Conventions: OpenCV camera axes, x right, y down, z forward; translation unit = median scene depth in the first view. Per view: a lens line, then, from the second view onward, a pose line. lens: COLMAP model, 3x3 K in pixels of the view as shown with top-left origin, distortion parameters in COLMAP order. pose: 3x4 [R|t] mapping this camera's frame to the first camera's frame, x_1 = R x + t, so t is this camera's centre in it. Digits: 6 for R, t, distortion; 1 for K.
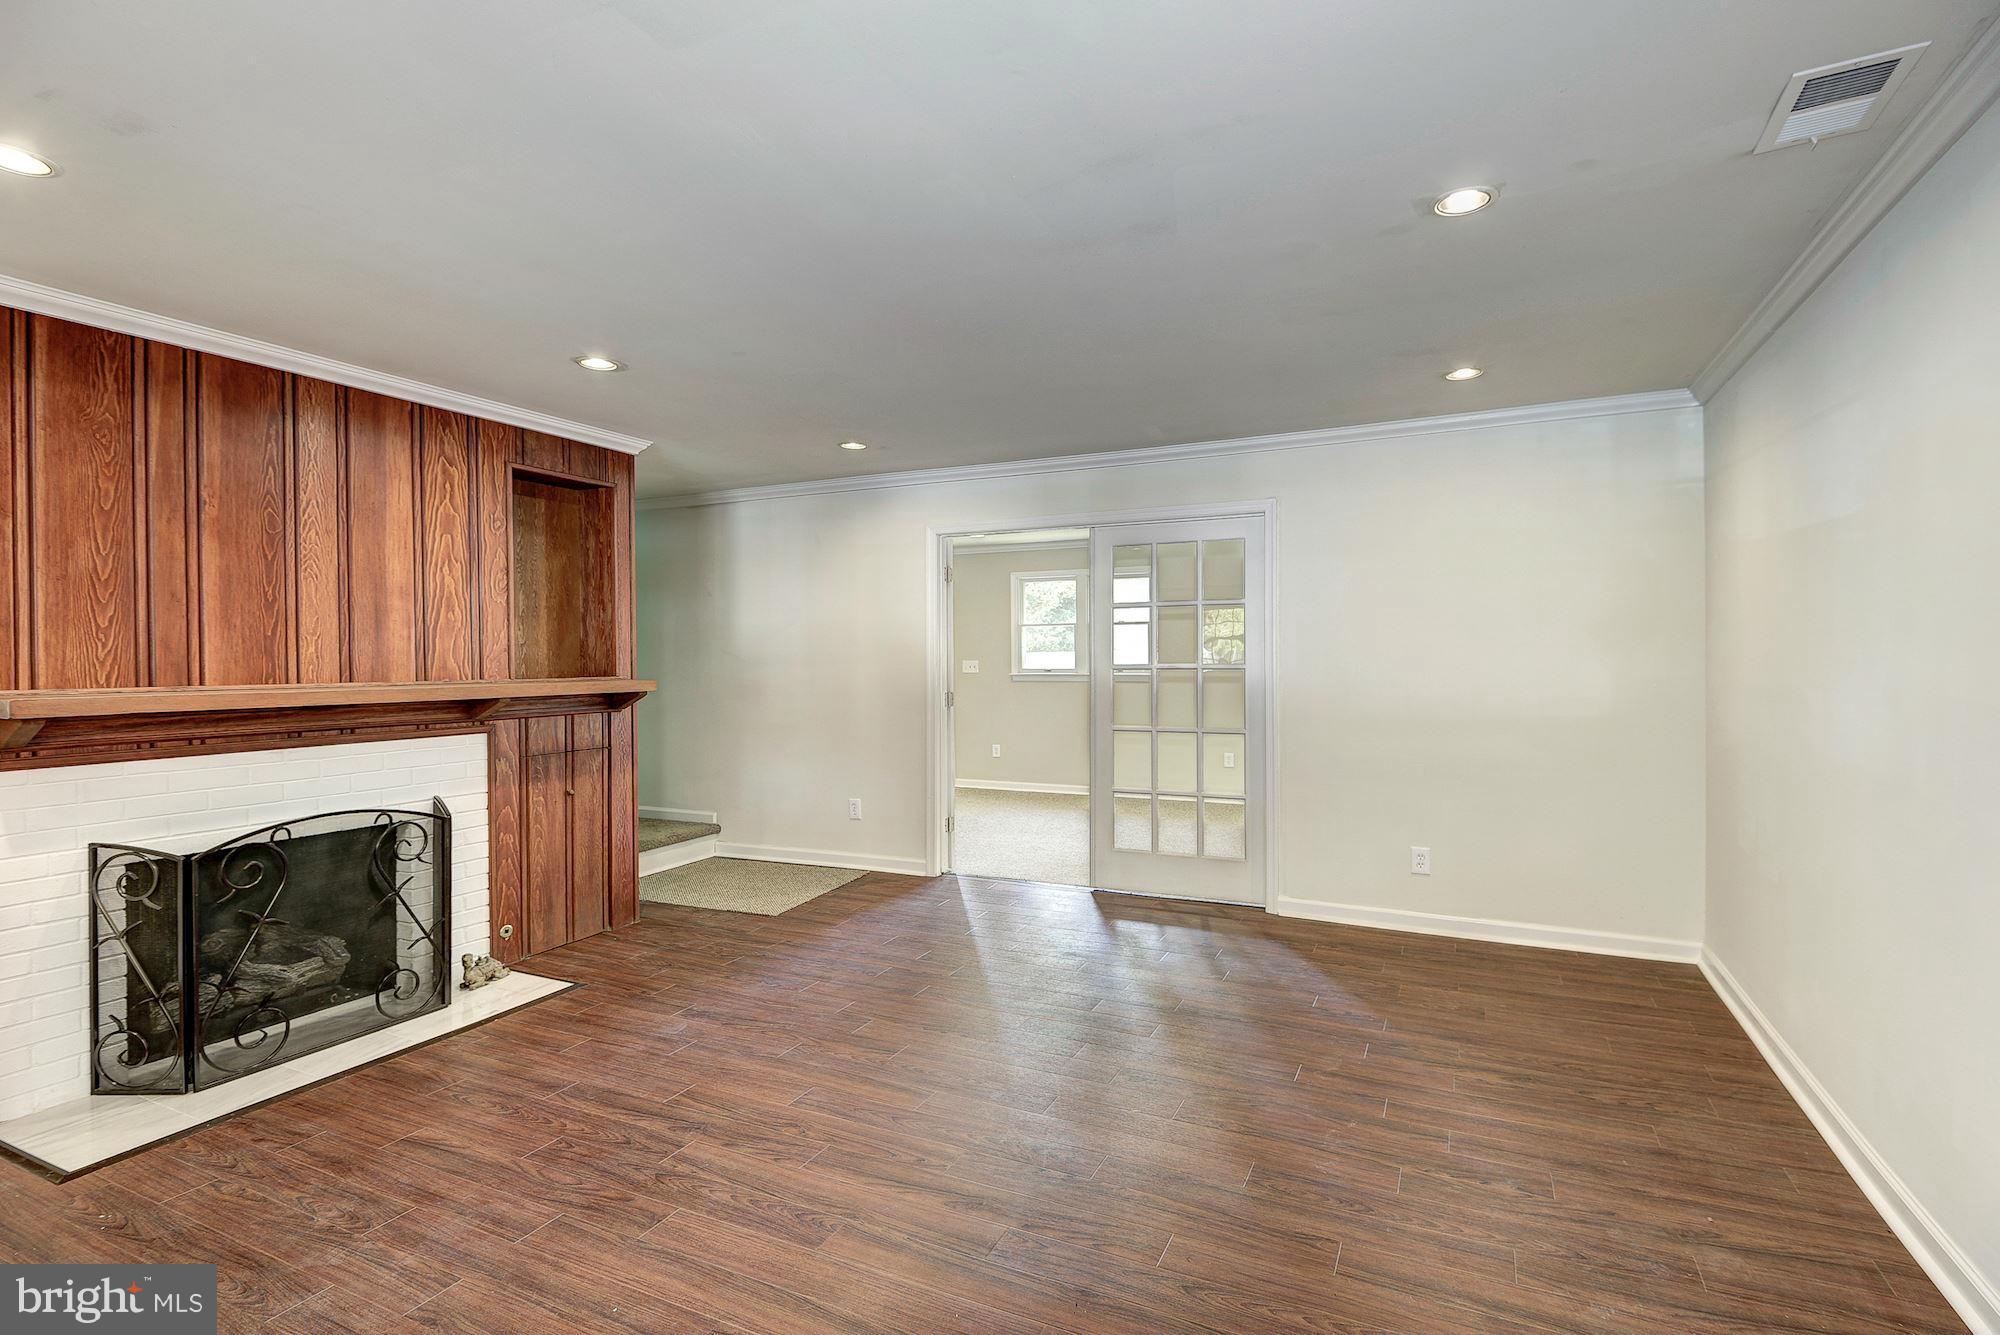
lens RADIAL K [[969.9, 0, 1014.1], [0, 969.9, 630.6], [0, 0, 1]] dist [0.045179, -0.055518]
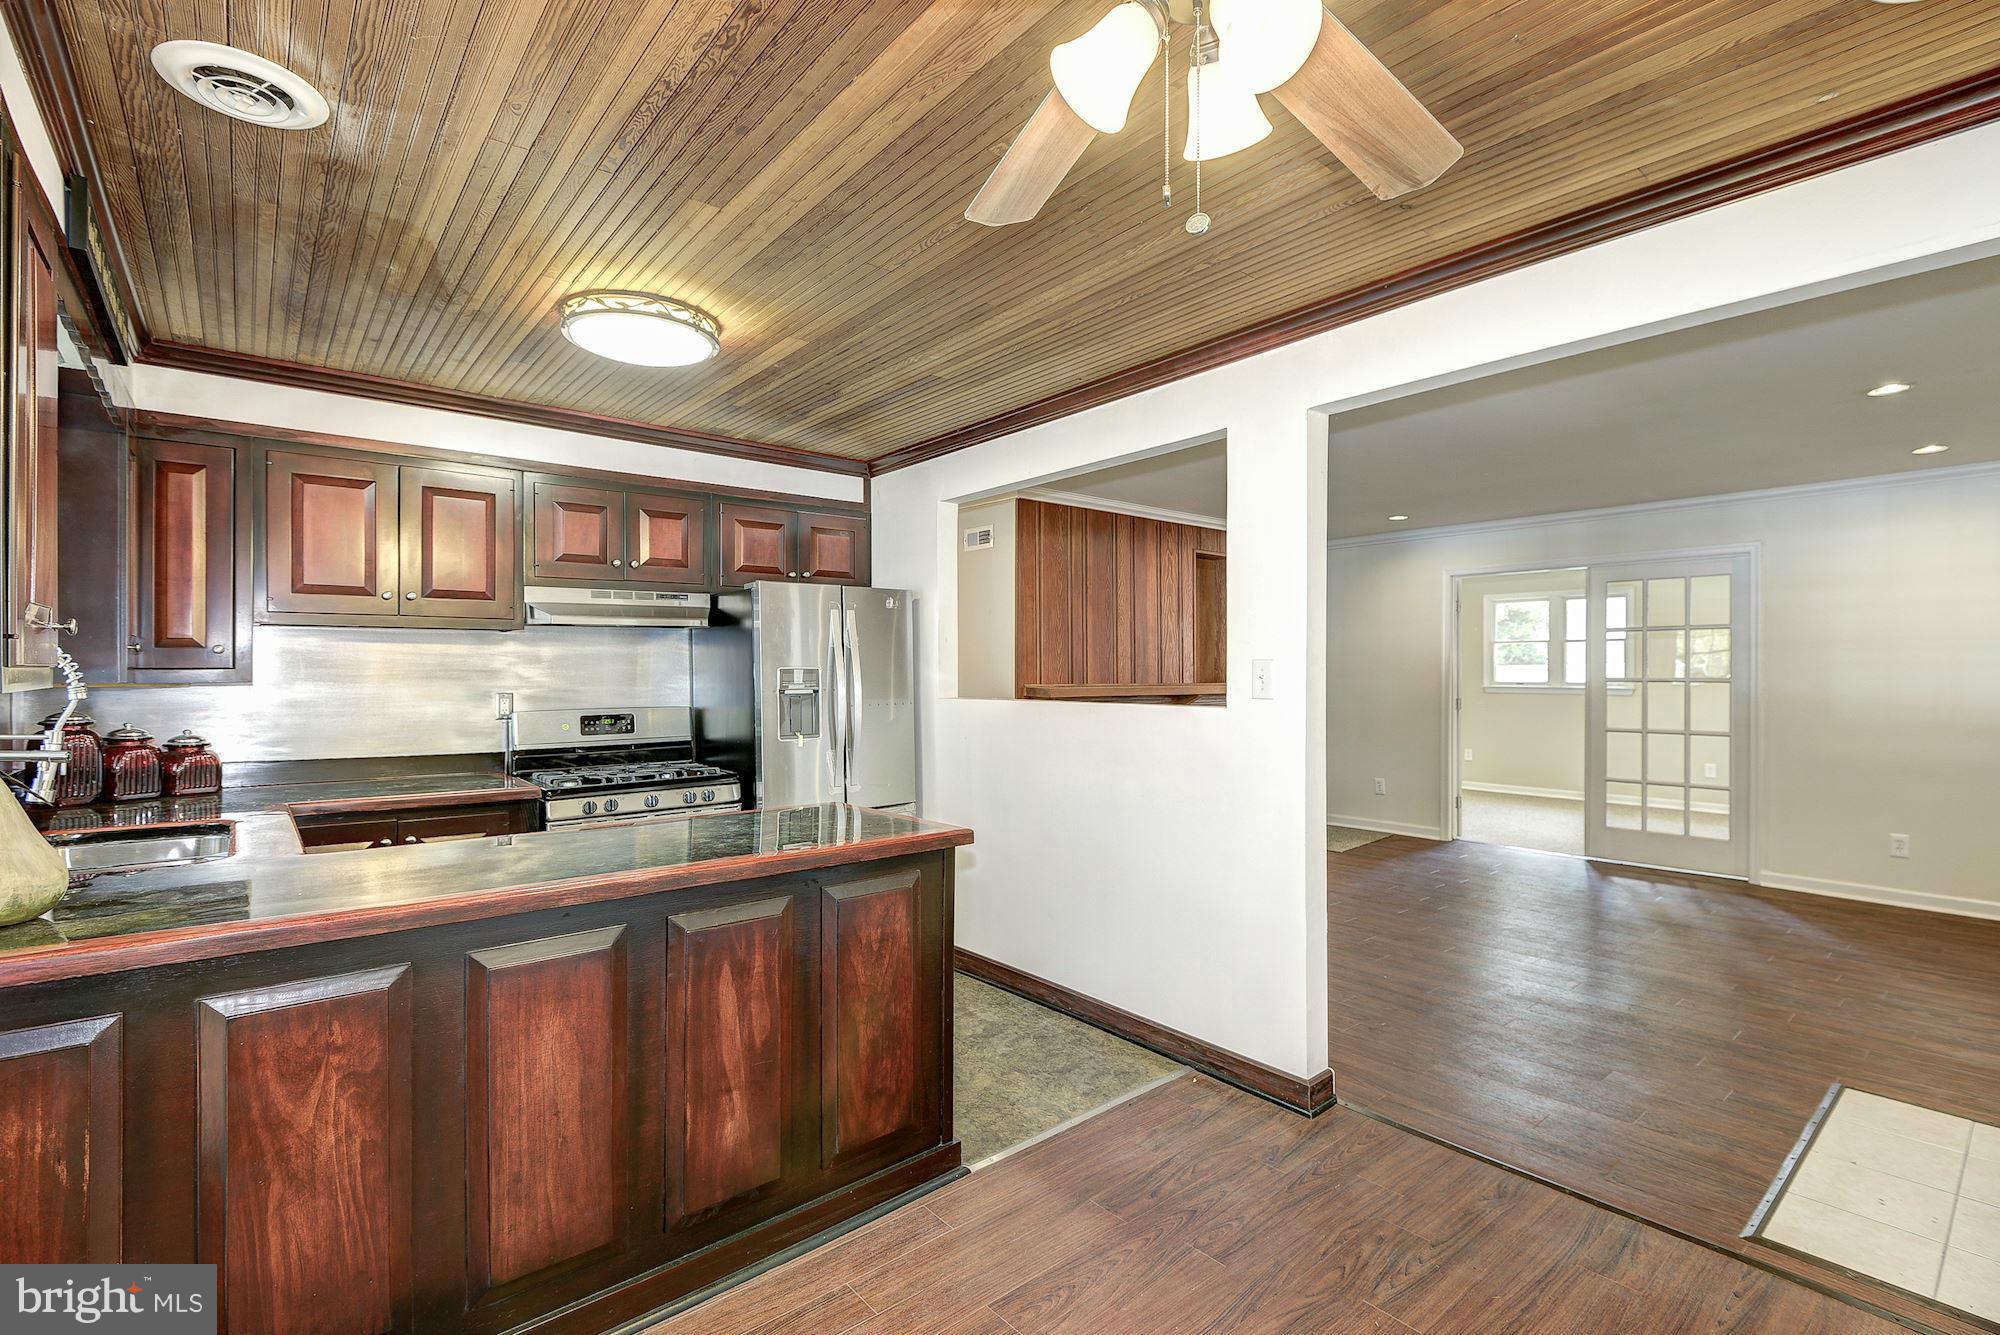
lens RADIAL K [[1165.5, 0, 920.4], [0, 1165.5, 661.6], [0, 0, 1]] dist [0.012364, -0.038027]
pose [[0.932478, -0.002269, -0.361219, -0.198758], [0.008470, 0.999843, 0.015584, -0.016104], [0.361127, -0.017591, 0.932351, -0.785488]]
